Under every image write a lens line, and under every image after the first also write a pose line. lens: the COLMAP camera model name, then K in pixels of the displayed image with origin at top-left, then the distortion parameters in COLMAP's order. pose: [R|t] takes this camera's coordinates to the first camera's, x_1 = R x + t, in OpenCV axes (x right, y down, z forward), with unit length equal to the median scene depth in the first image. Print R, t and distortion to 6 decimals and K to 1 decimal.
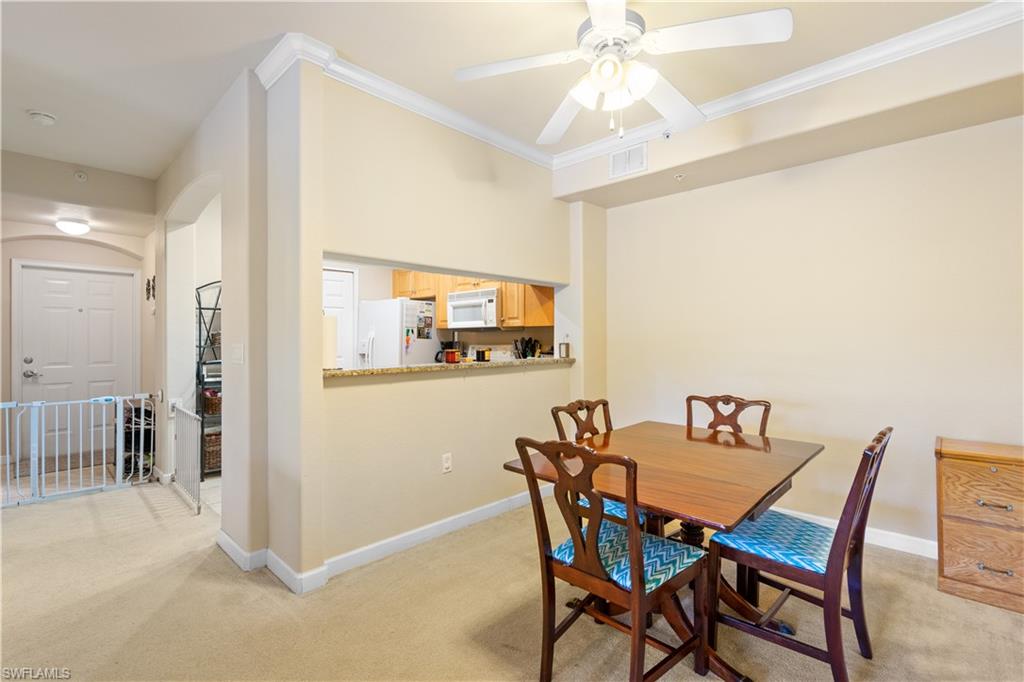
lens RADIAL K [[469.9, 0, 519.1], [0, 469.9, 338.5], [0, 0, 1]] dist [-0.003434, -0.000316]
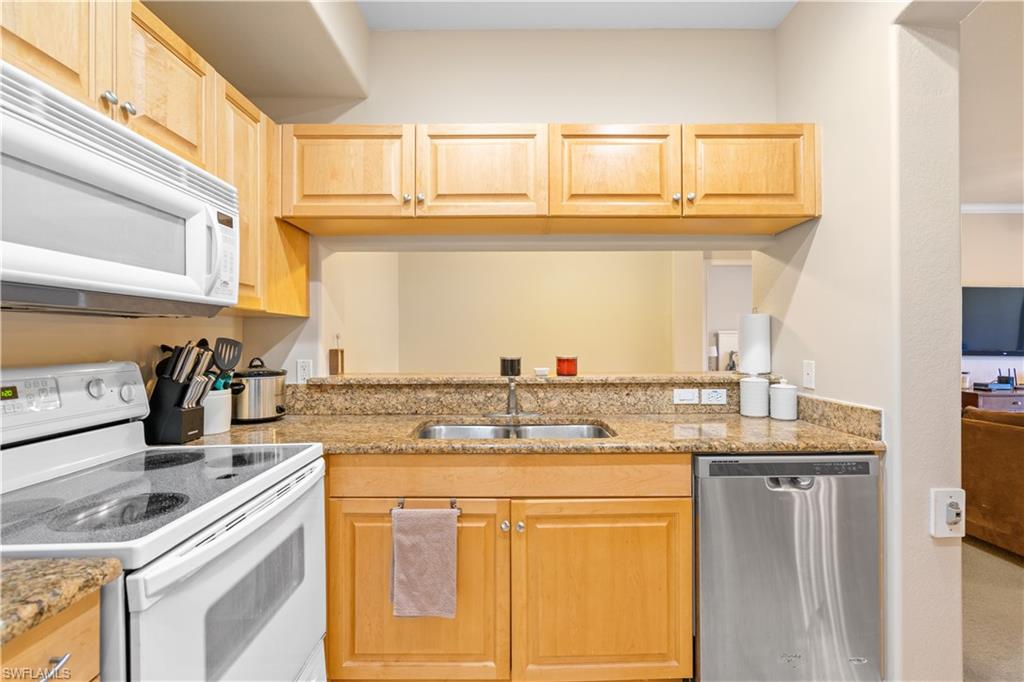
lens RADIAL K [[469.9, 0, 519.1], [0, 469.9, 338.5], [0, 0, 1]] dist [-0.003434, -0.000316]
pose [[-0.694925, 0.008725, 0.719029, -0.416642], [0.008837, 0.999954, -0.003593, 0.000569], [-0.719028, 0.003857, -0.694971, 1.079063]]
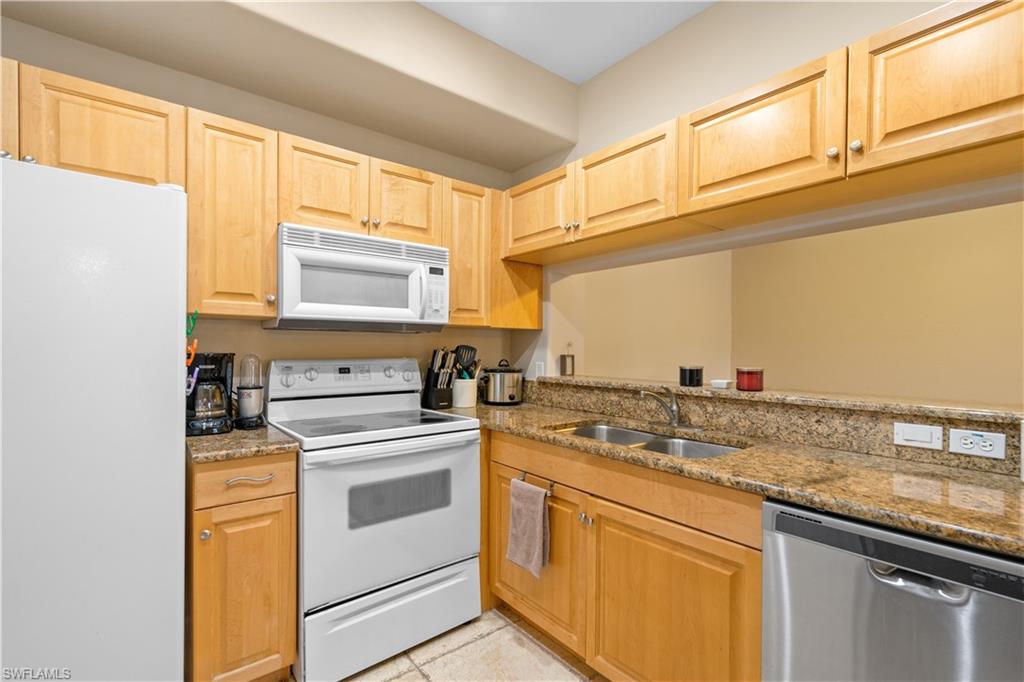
lens RADIAL K [[465.1, 0, 513.6], [0, 465.1, 351.4], [0, 0, 1]] dist [-0.001106, 0.000247]
pose [[0.130610, -0.002581, 0.991431, -0.535316], [-0.003883, 0.999988, 0.003115, 0.002282], [-0.991426, -0.004257, 0.130598, 0.858573]]
